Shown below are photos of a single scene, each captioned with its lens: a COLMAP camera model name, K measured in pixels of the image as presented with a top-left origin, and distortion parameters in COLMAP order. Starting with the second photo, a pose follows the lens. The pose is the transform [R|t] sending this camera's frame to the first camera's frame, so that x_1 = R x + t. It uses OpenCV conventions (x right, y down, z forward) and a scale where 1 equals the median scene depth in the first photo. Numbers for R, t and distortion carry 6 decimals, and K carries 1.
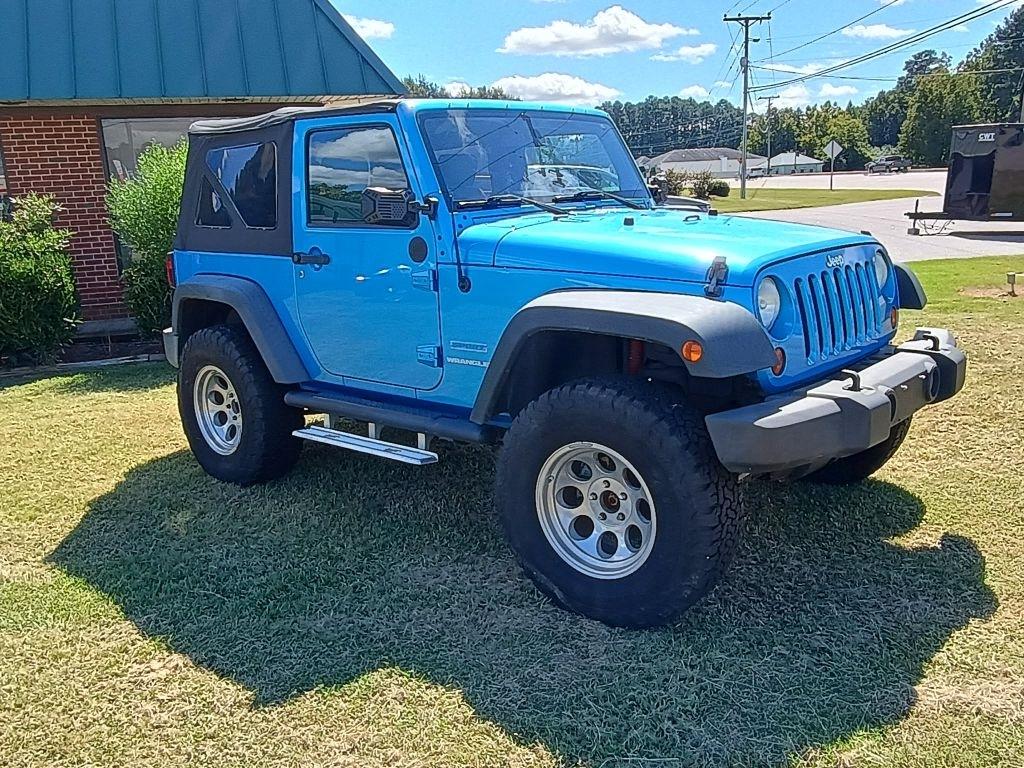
lens RADIAL K [[872.5, 0, 512.5], [0, 872.5, 384.5], [0, 0, 1]] dist [0.018329, -0.020130]
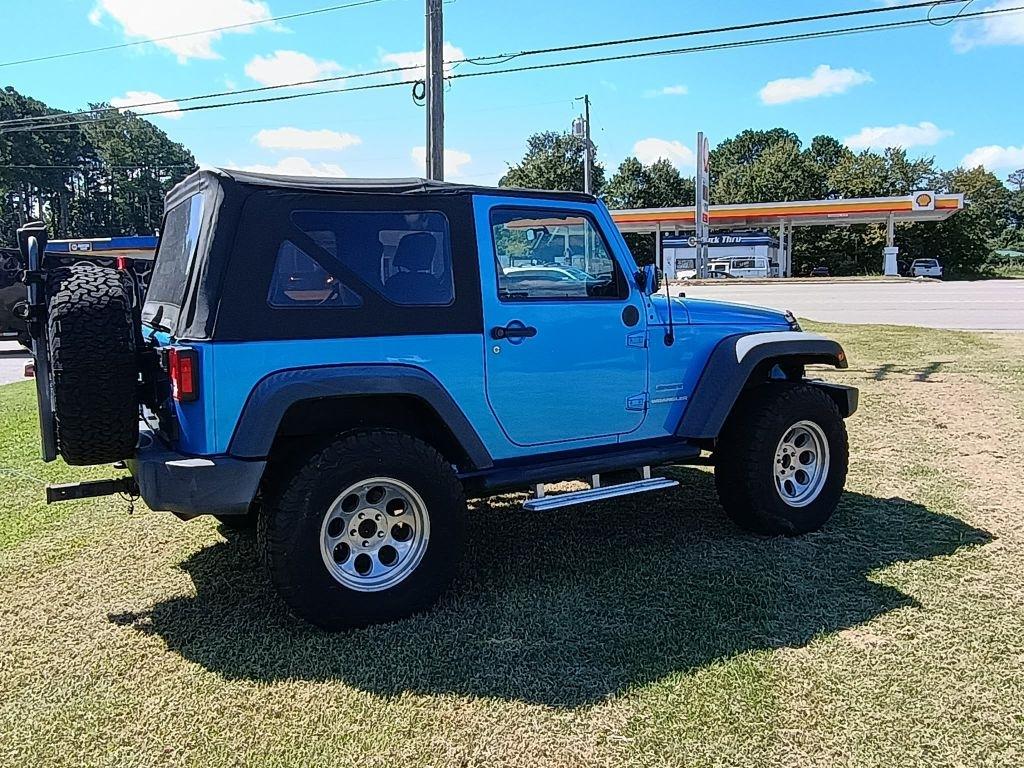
lens RADIAL K [[872.5, 0, 516.2], [0, 872.5, 383.9], [0, 0, 1]] dist [0.018329, -0.020130]
pose [[0.309848, -0.075059, 0.947819, -1.314339], [0.214010, 0.976804, 0.007393, -0.104073], [-0.926388, 0.200552, 0.318724, 0.771500]]
